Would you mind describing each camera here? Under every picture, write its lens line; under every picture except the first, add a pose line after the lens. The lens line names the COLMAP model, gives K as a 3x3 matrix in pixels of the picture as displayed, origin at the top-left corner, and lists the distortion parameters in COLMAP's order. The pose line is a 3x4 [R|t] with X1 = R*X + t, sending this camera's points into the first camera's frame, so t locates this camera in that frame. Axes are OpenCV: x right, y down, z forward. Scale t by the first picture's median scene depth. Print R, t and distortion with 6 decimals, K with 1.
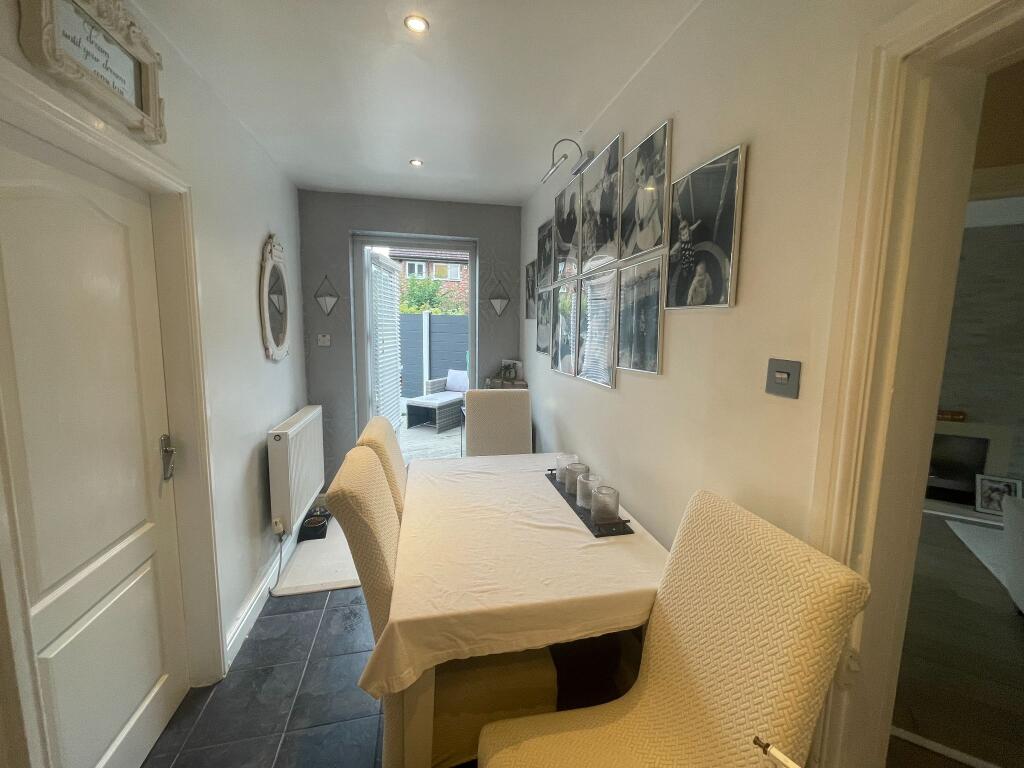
lens RADIAL K [[412.3, 0, 511.0], [0, 412.3, 373.3], [0, 0, 1]] dist [-0.003651, -0.000150]
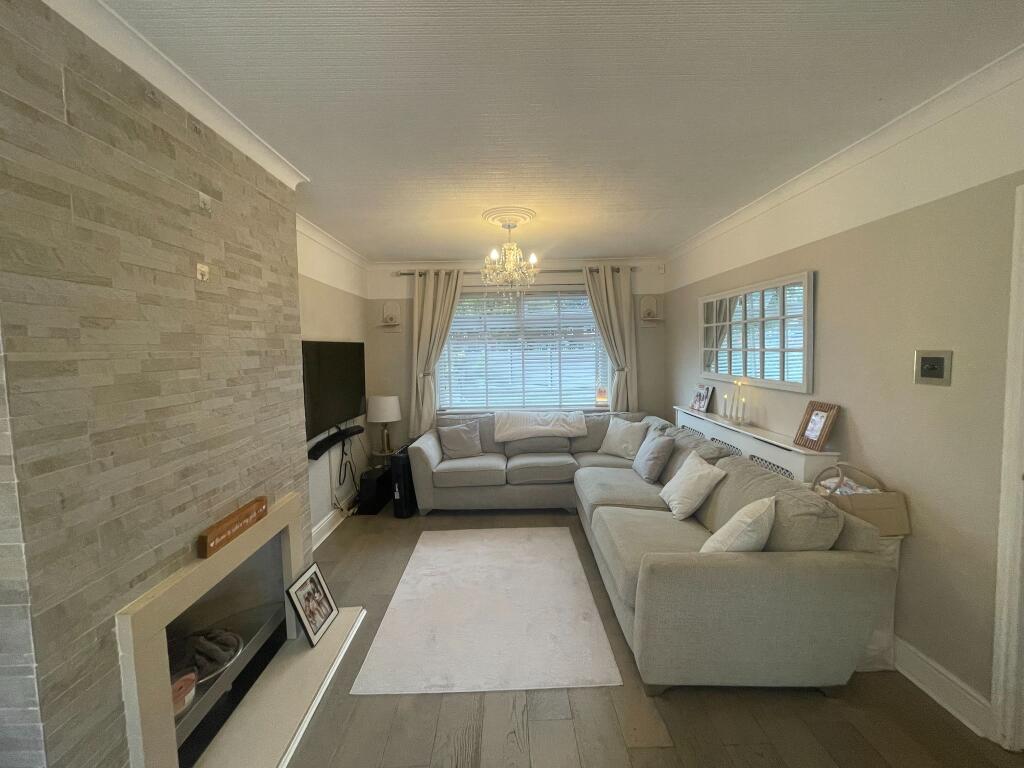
lens RADIAL K [[412.3, 0, 511.0], [0, 412.3, 373.3], [0, 0, 1]] dist [-0.003651, -0.000150]
pose [[-0.557612, -0.052179, 0.828460, 0.497043], [0.111611, 0.984247, 0.137114, -0.101740], [-0.822564, 0.168922, -0.543005, 1.011955]]
